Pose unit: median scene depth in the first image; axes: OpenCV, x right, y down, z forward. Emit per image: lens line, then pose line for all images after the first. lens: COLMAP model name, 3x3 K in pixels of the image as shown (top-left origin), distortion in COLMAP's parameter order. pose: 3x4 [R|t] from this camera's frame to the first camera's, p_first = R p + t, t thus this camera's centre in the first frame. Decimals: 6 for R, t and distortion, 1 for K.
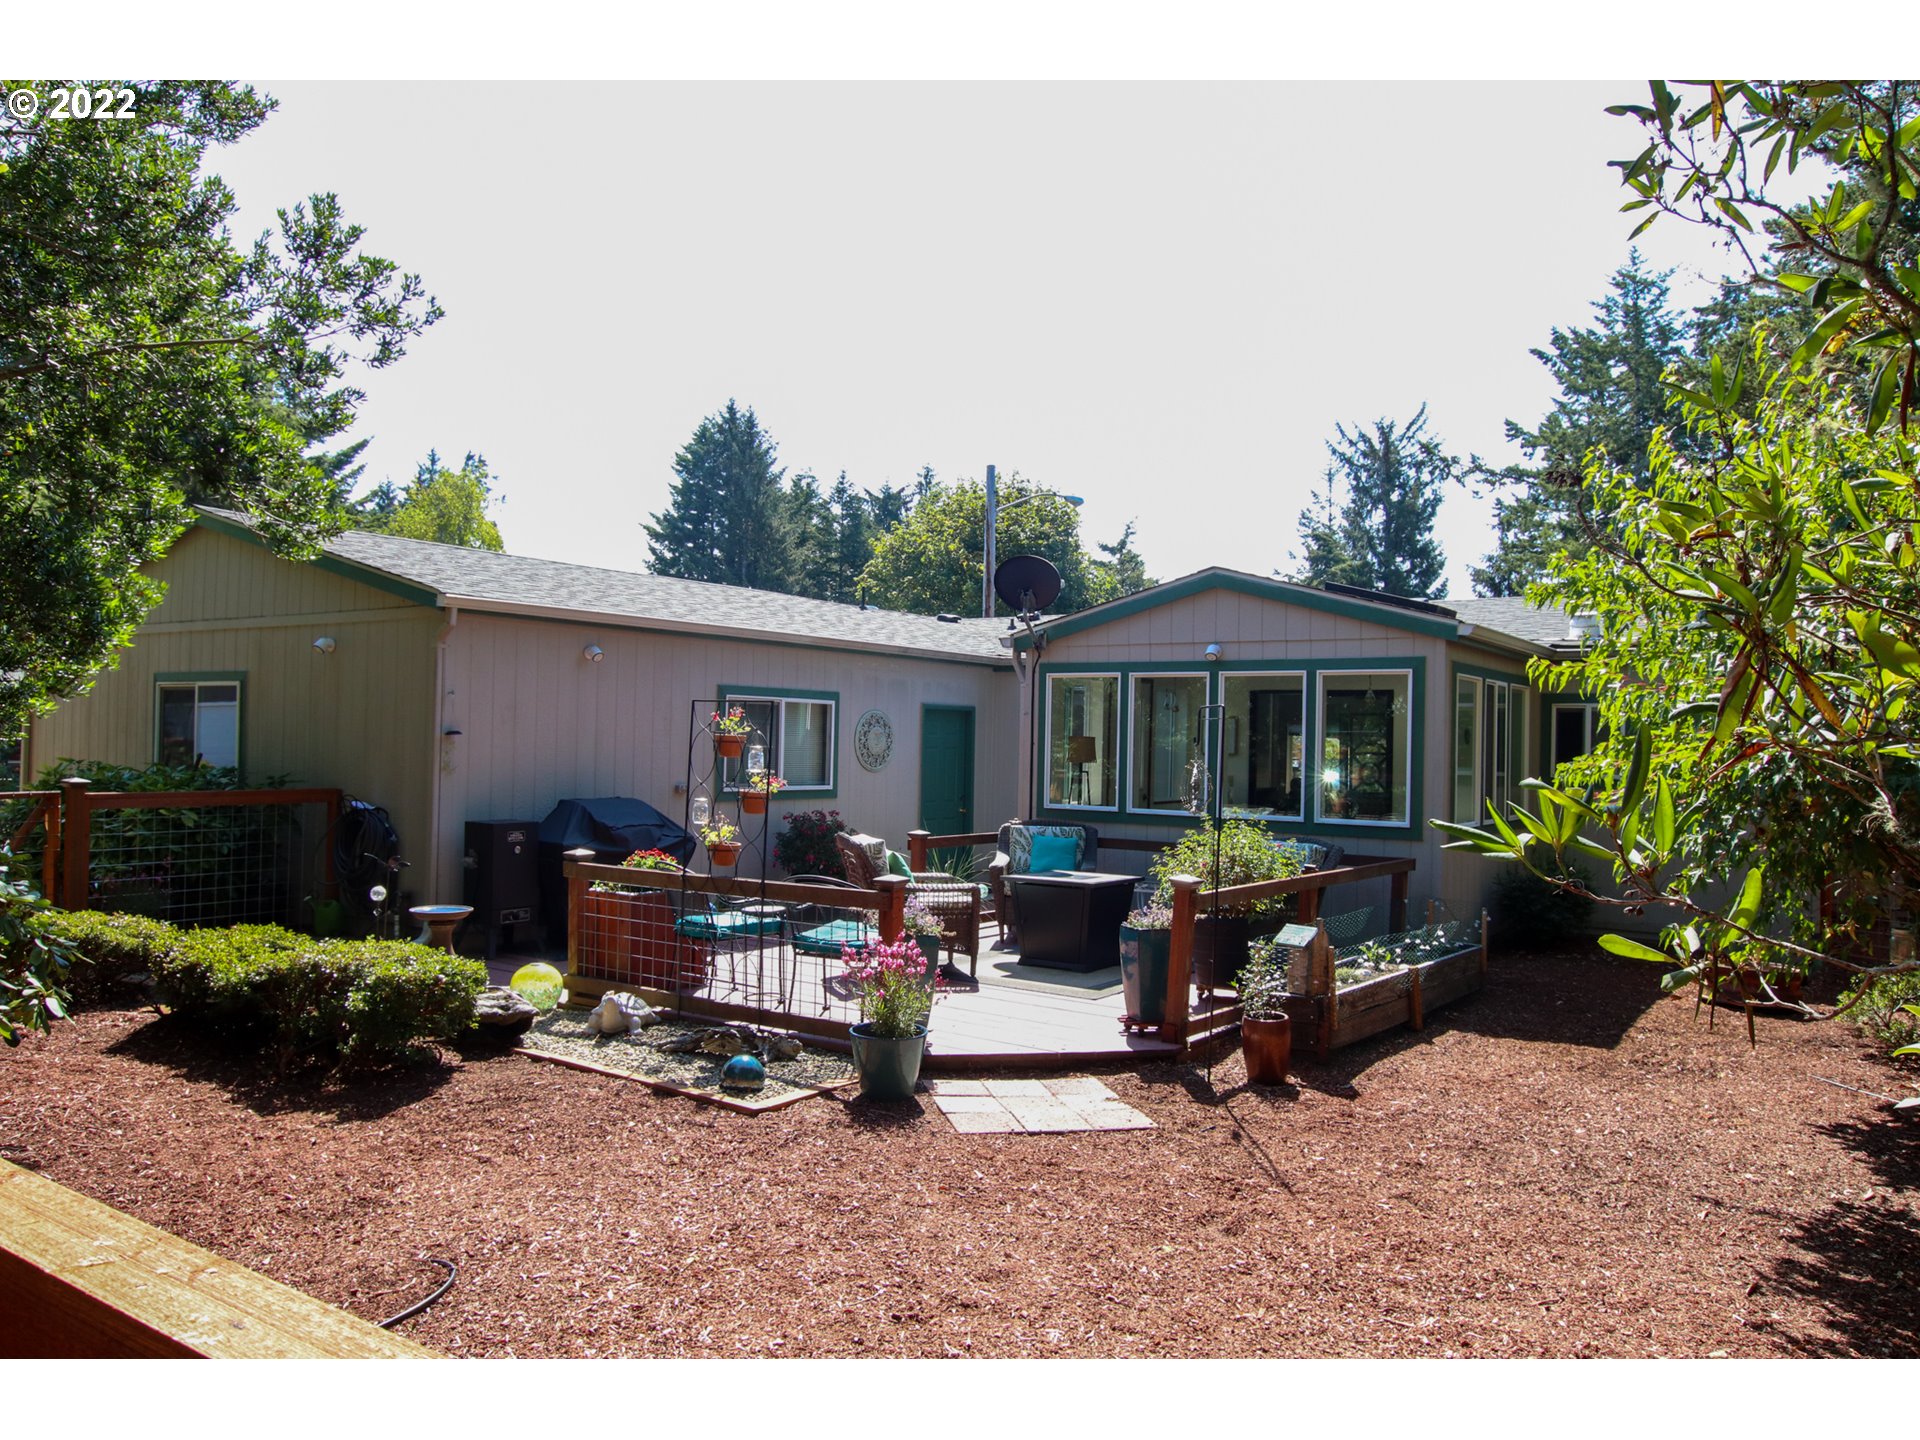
lens RADIAL K [[1445.9, 0, 960.0], [0, 1445.9, 720.0], [0, 0, 1]] dist [-0.001734, 0.001670]
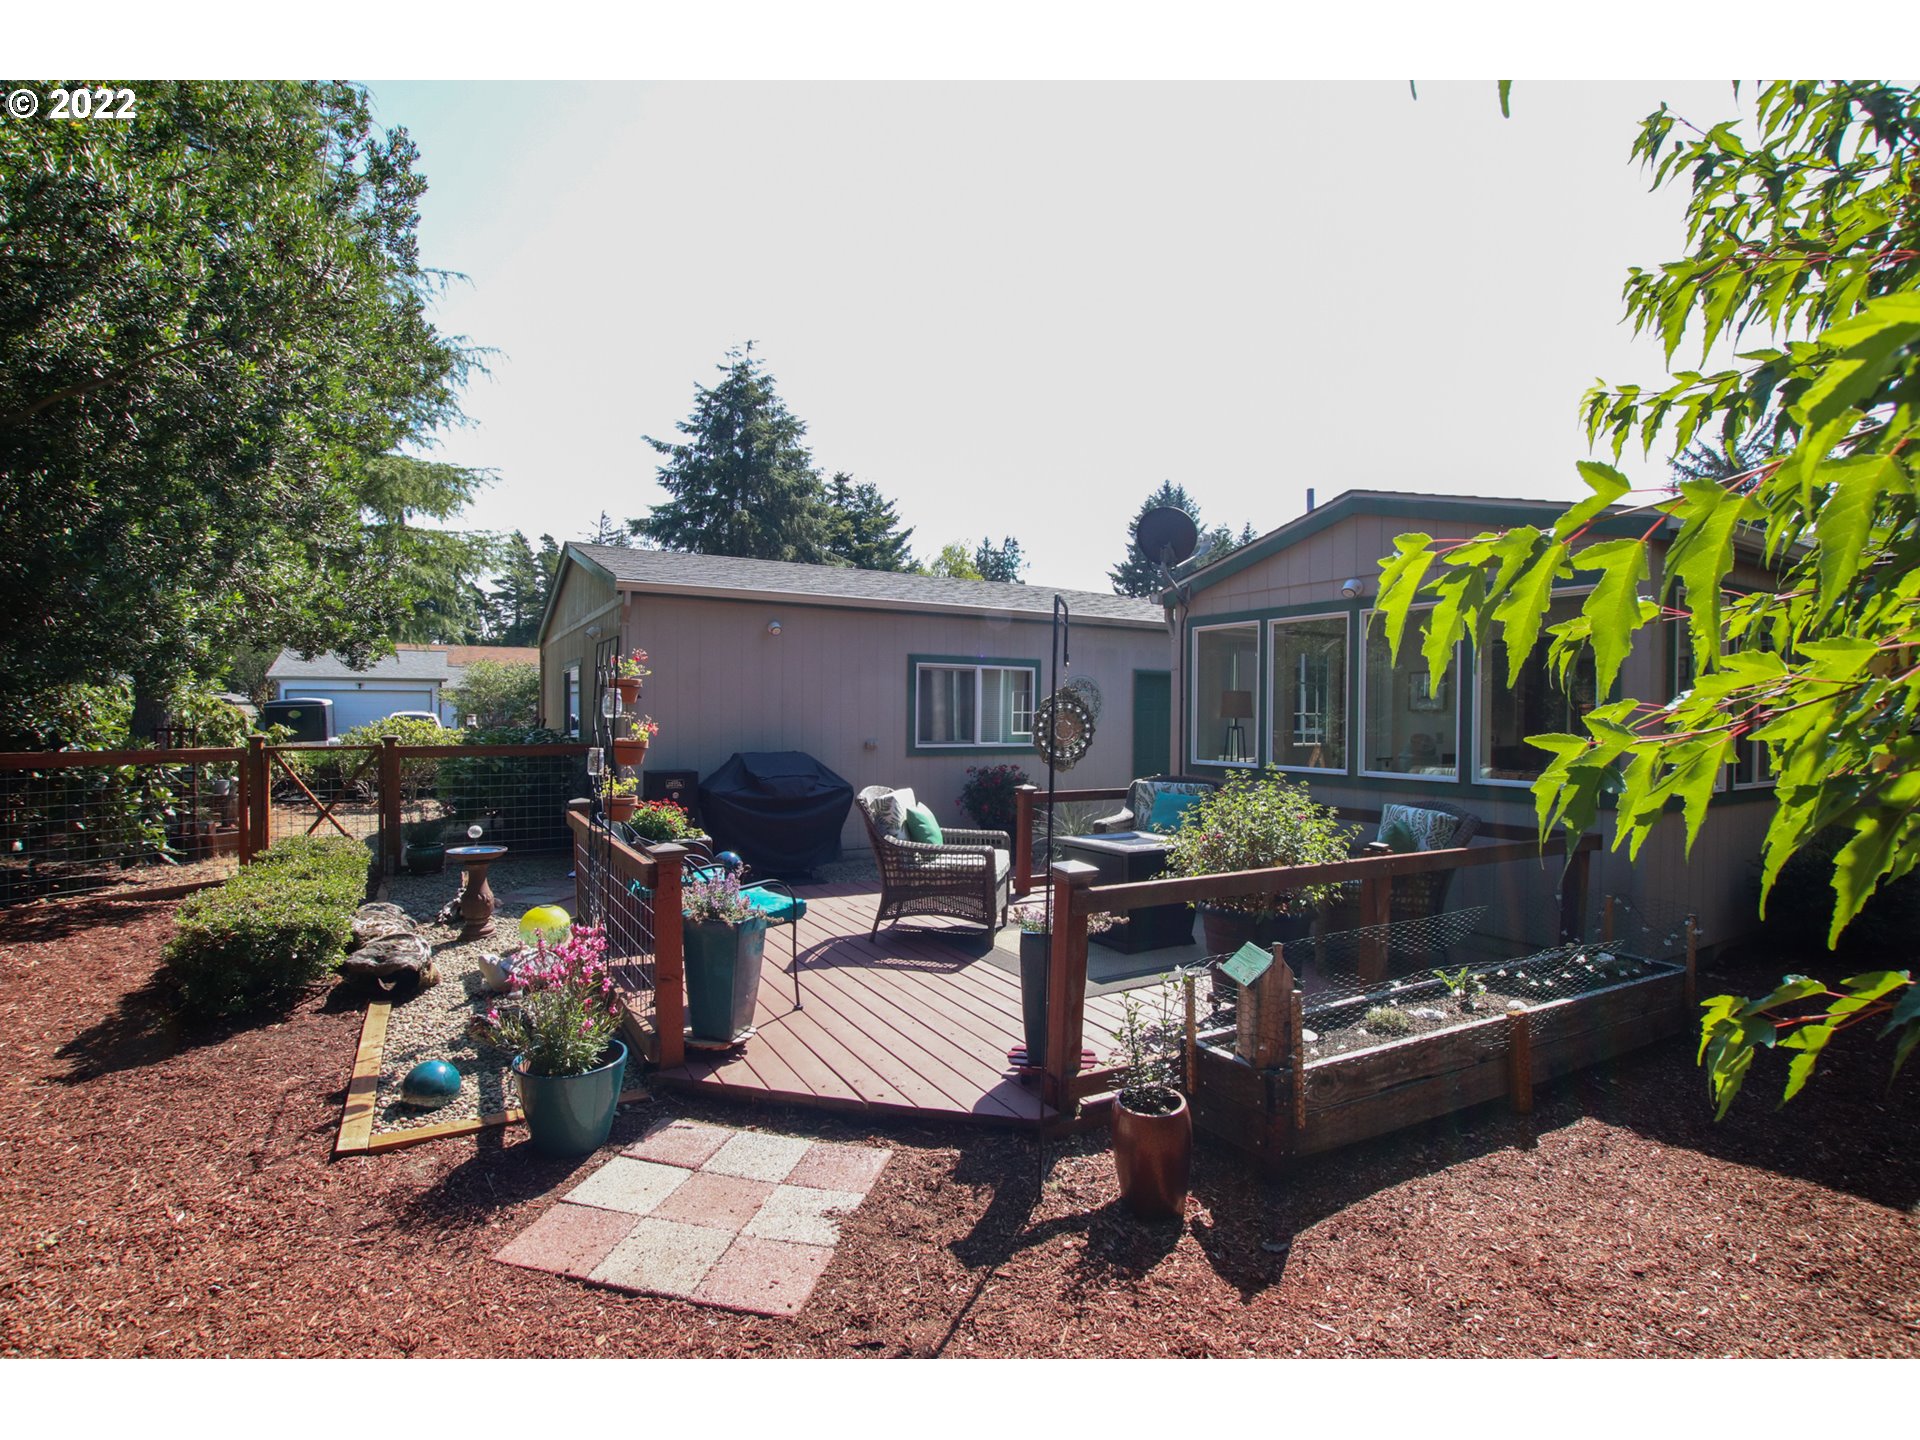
lens RADIAL K [[911.6, 0, 960.0], [0, 911.6, 720.0], [0, 0, 1]] dist [-0.042752, 0.012235]
pose [[0.900949, -0.012578, -0.433742, 0.047992], [0.017793, 0.999810, 0.007966, 0.006021], [0.433559, -0.014895, 0.901002, 0.097043]]
